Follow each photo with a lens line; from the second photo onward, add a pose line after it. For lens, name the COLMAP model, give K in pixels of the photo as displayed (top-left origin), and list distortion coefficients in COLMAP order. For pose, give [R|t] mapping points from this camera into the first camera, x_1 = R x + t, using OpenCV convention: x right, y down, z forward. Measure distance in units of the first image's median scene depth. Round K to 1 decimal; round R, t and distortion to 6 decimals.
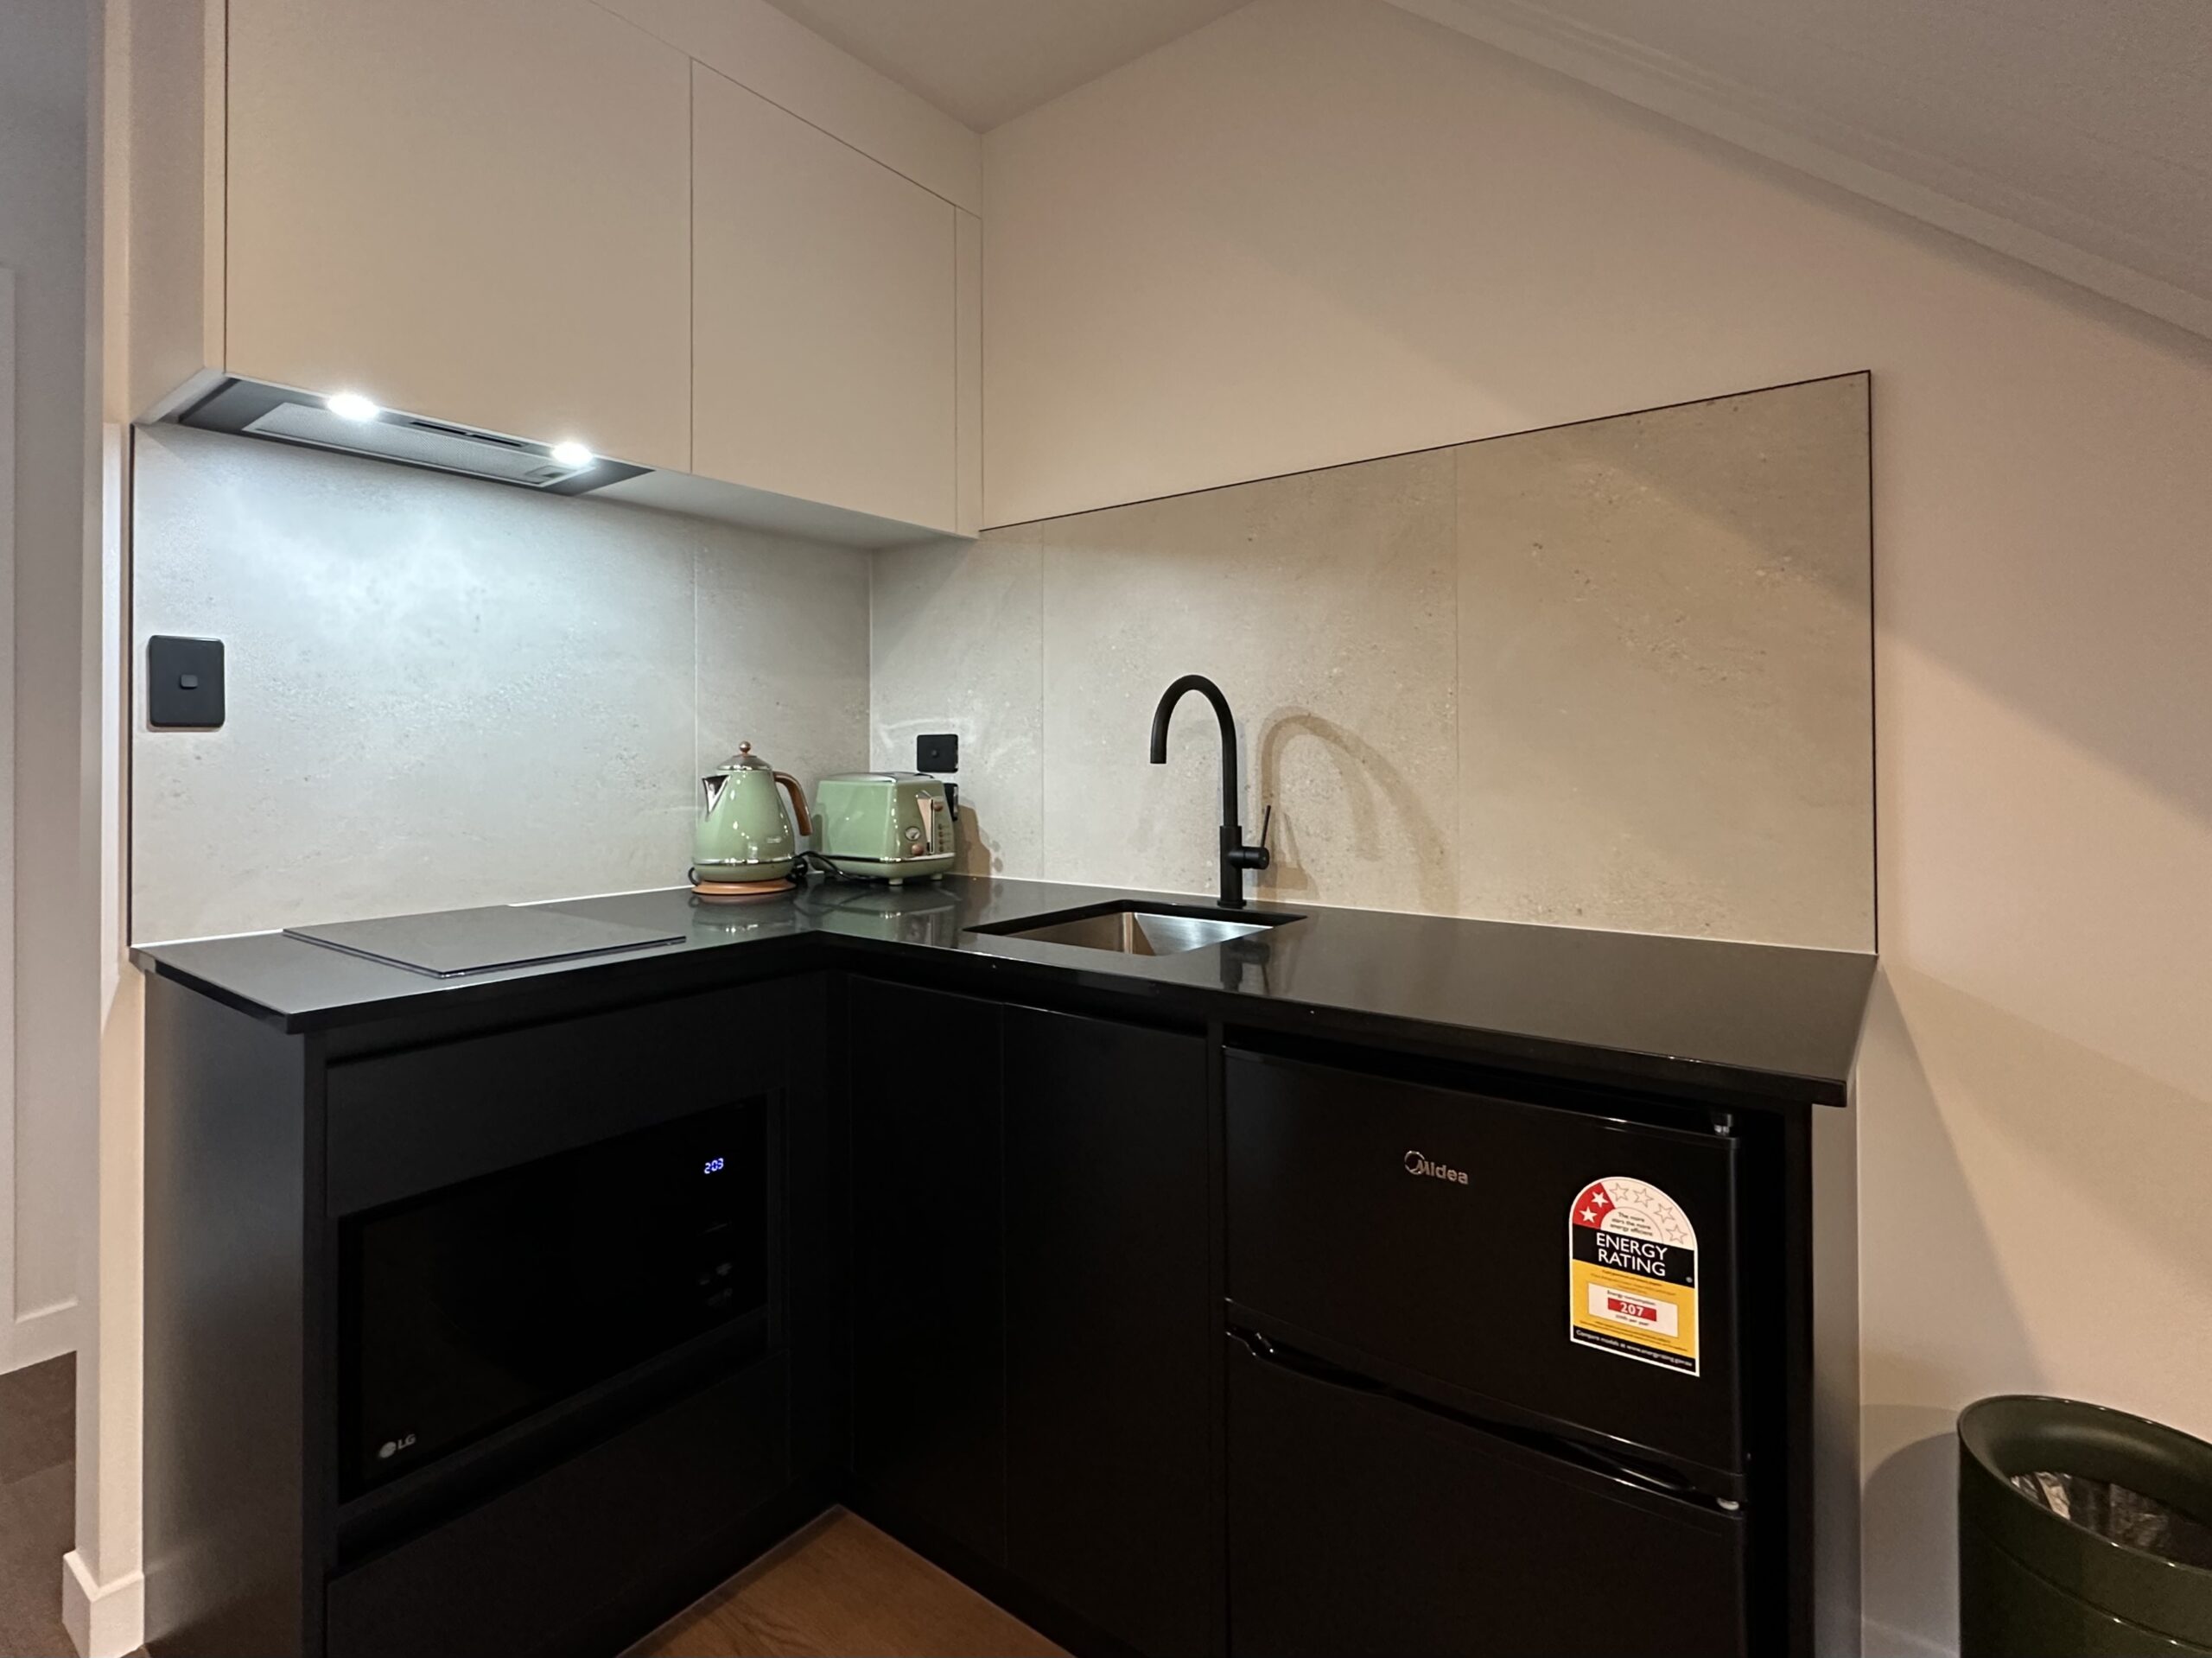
lens RADIAL K [[1055.9, 0, 1106.0], [0, 1055.9, 829.0], [0, 0, 1]] dist [-0.001275, -0.000832]
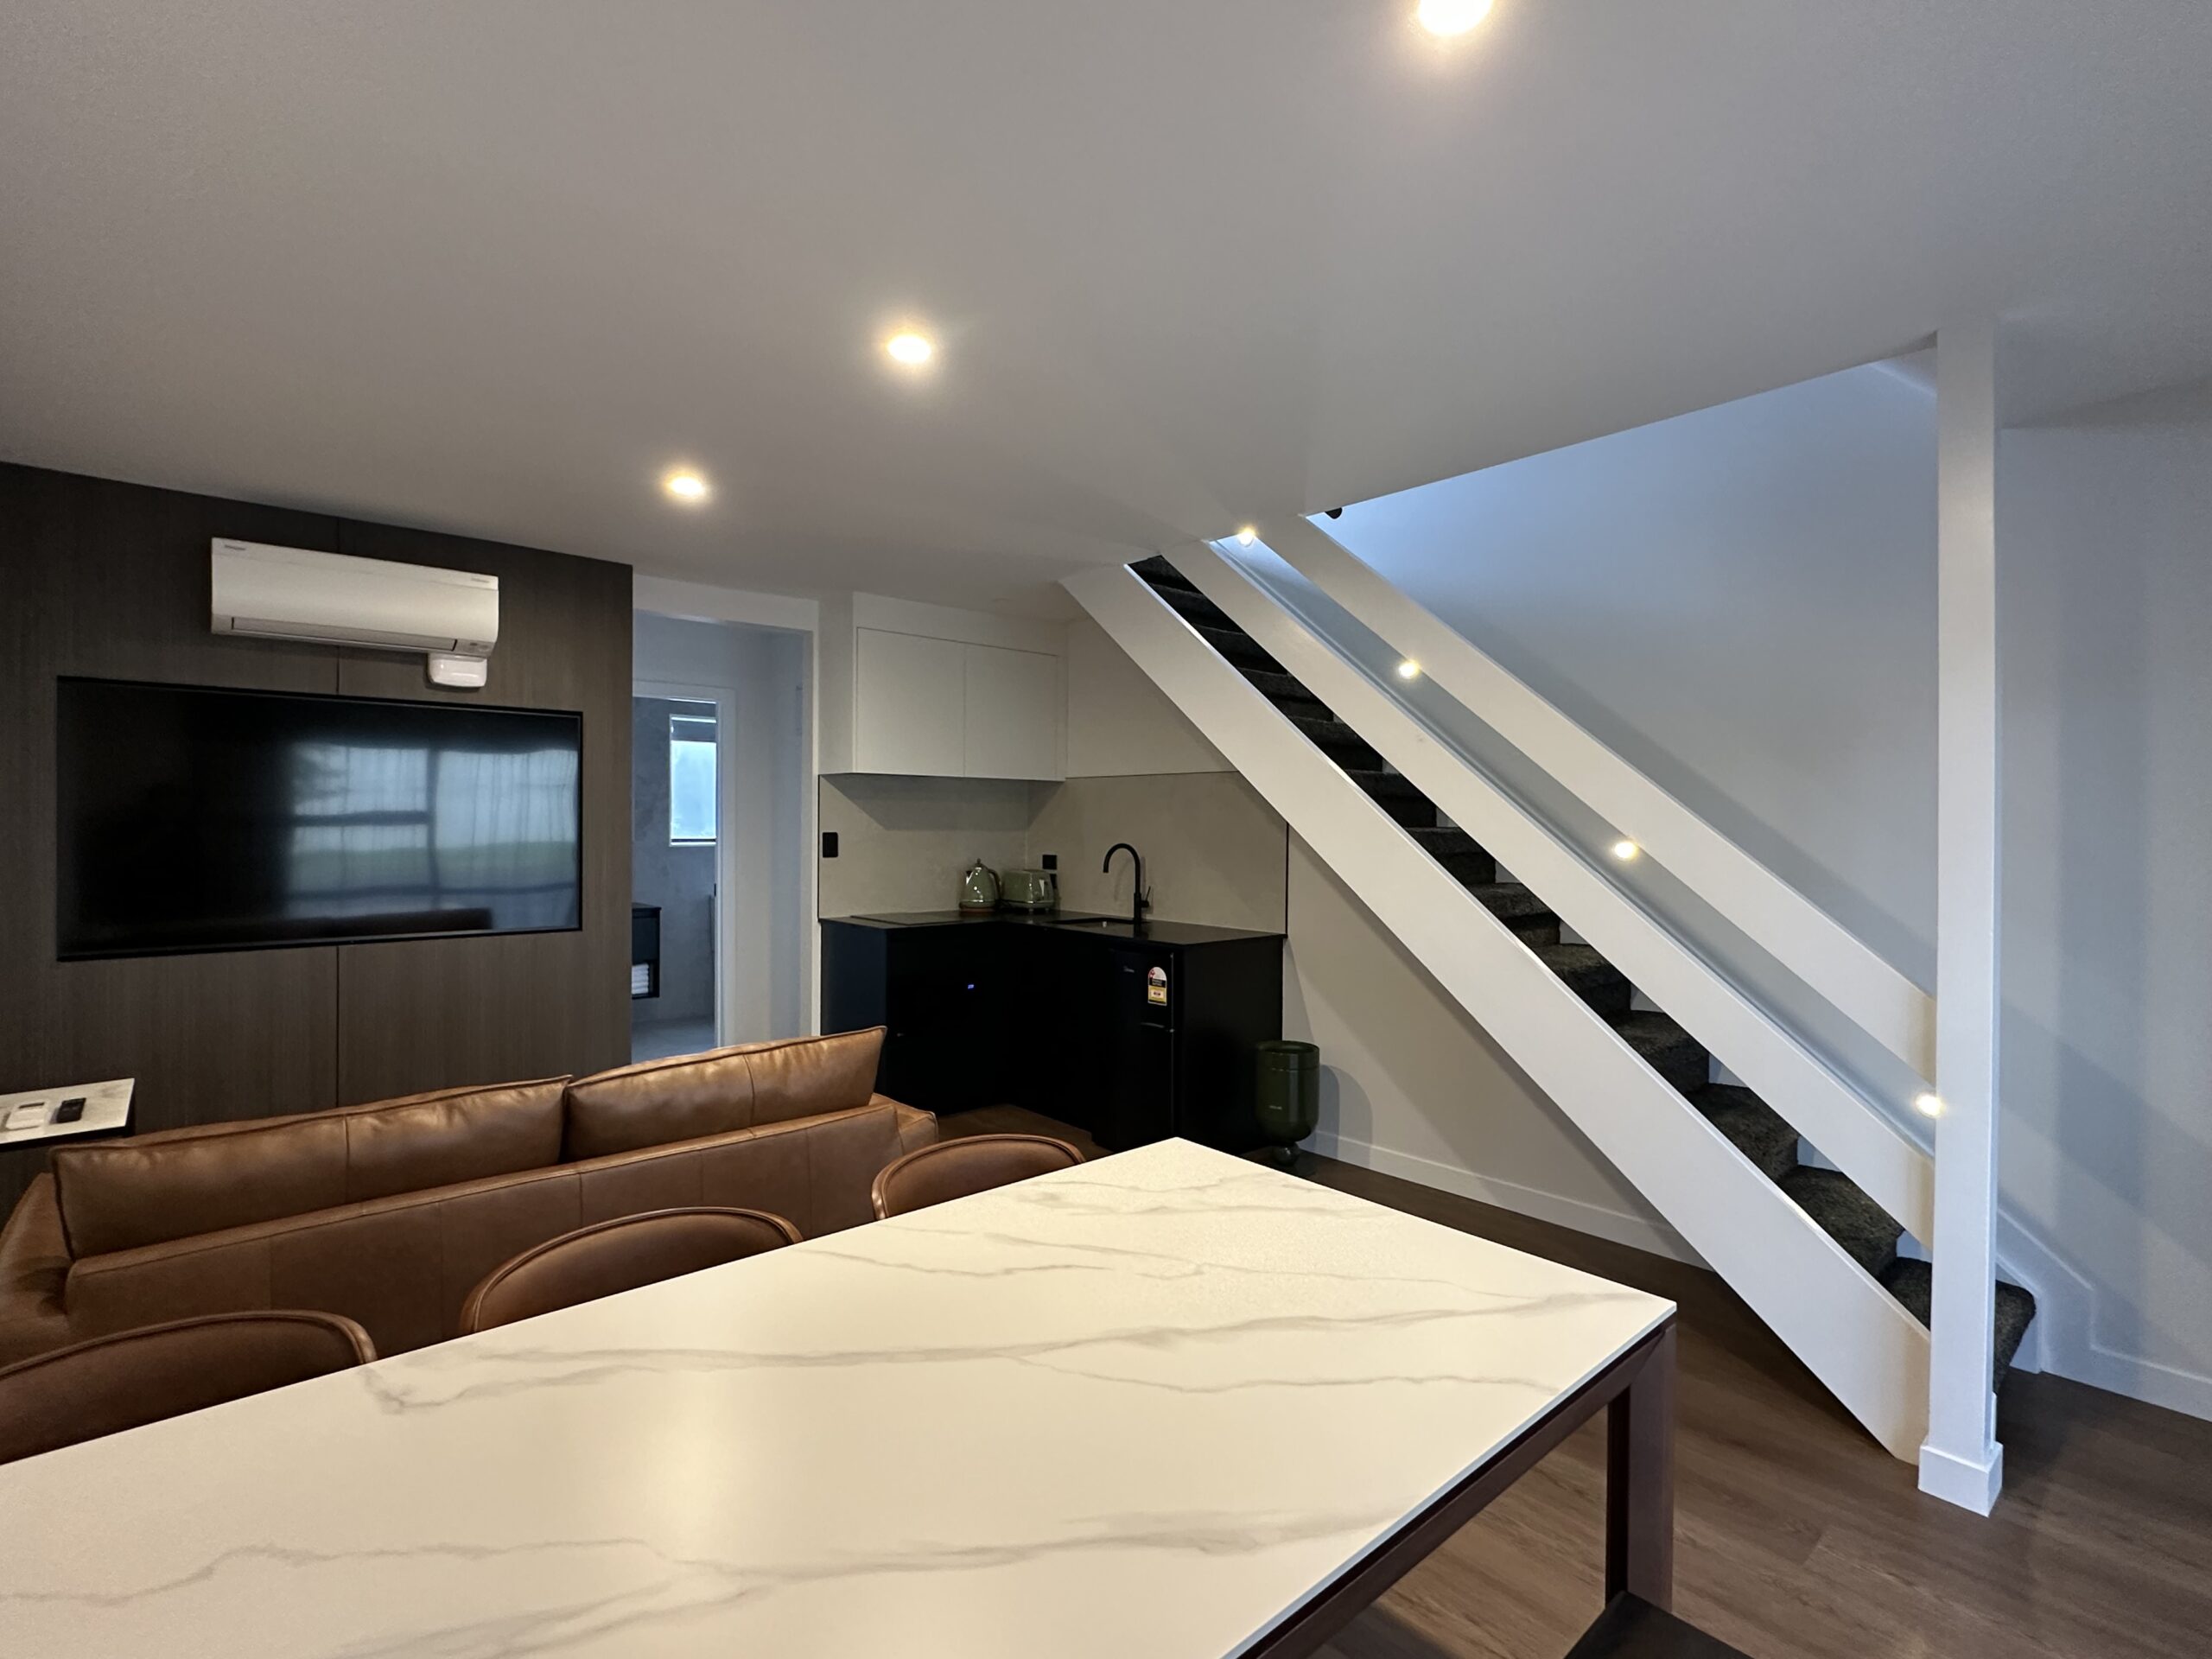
lens RADIAL K [[1056.0, 0, 1106.0], [0, 1056.0, 829.5], [0, 0, 1]] dist [-0.001275, -0.000832]
pose [[0.982448, 0.016965, -0.185761, 0.643030], [-0.028492, 0.997818, -0.059561, -0.002140], [0.184345, 0.063809, 0.980788, -2.140416]]
